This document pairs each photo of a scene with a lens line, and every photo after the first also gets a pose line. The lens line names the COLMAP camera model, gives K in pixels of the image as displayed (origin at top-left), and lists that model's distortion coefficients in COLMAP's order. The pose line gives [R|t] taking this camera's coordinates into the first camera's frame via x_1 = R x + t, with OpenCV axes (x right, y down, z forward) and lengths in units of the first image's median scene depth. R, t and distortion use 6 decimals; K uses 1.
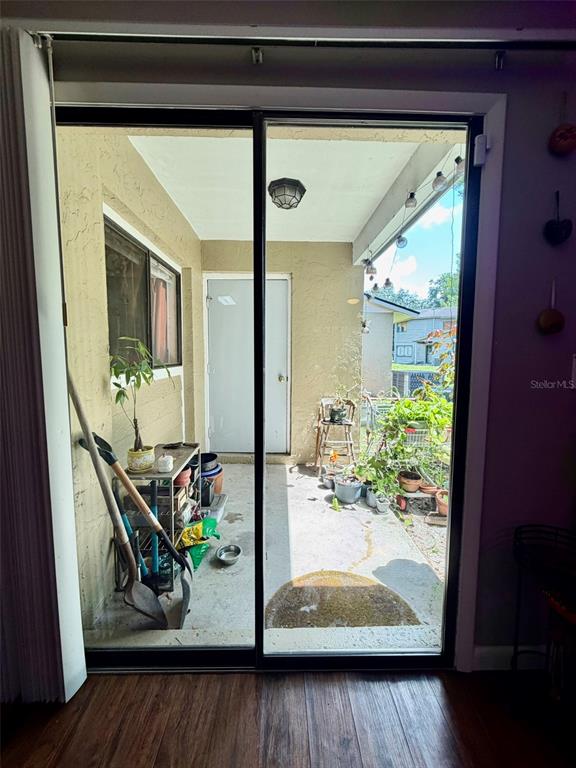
lens RADIAL K [[307.3, 0, 287.0], [0, 307.3, 388.0], [0, 0, 1]] dist [-0.000752, 0.000451]
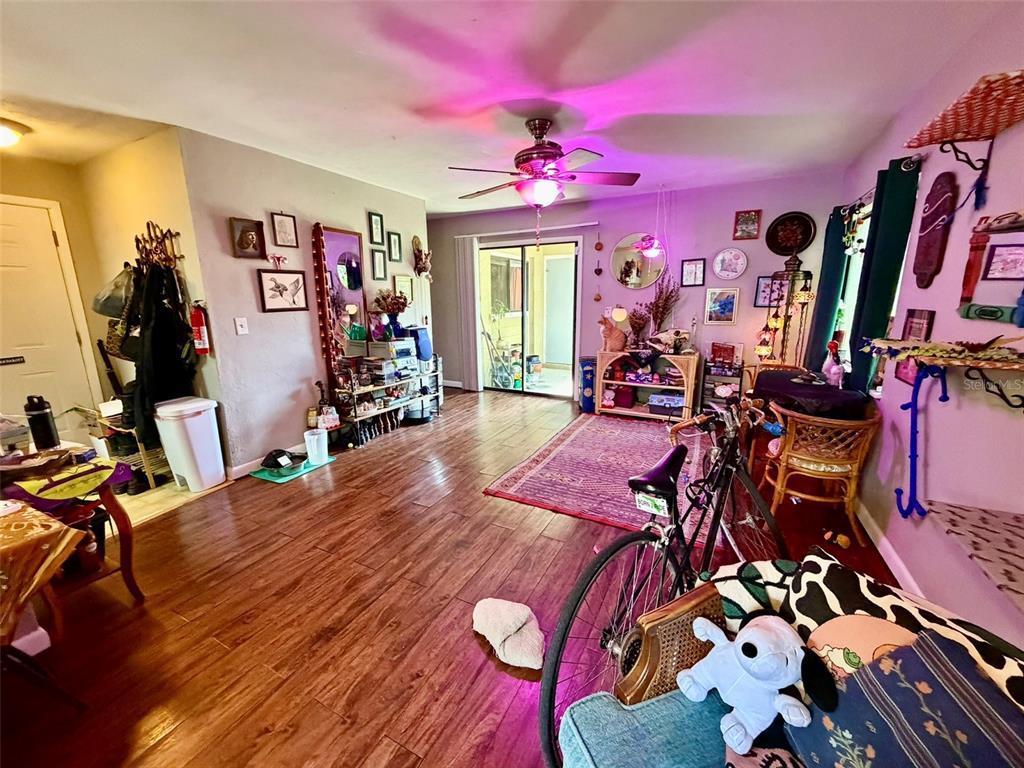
lens RADIAL K [[409.7, 0, 507.8], [0, 409.7, 386.6], [0, 0, 1]] dist [-0.000752, 0.000451]
pose [[0.874630, 0.080941, -0.477986, 1.786813], [-0.018498, 0.990818, 0.133933, 0.143492], [0.484438, -0.108300, 0.868096, -2.875774]]
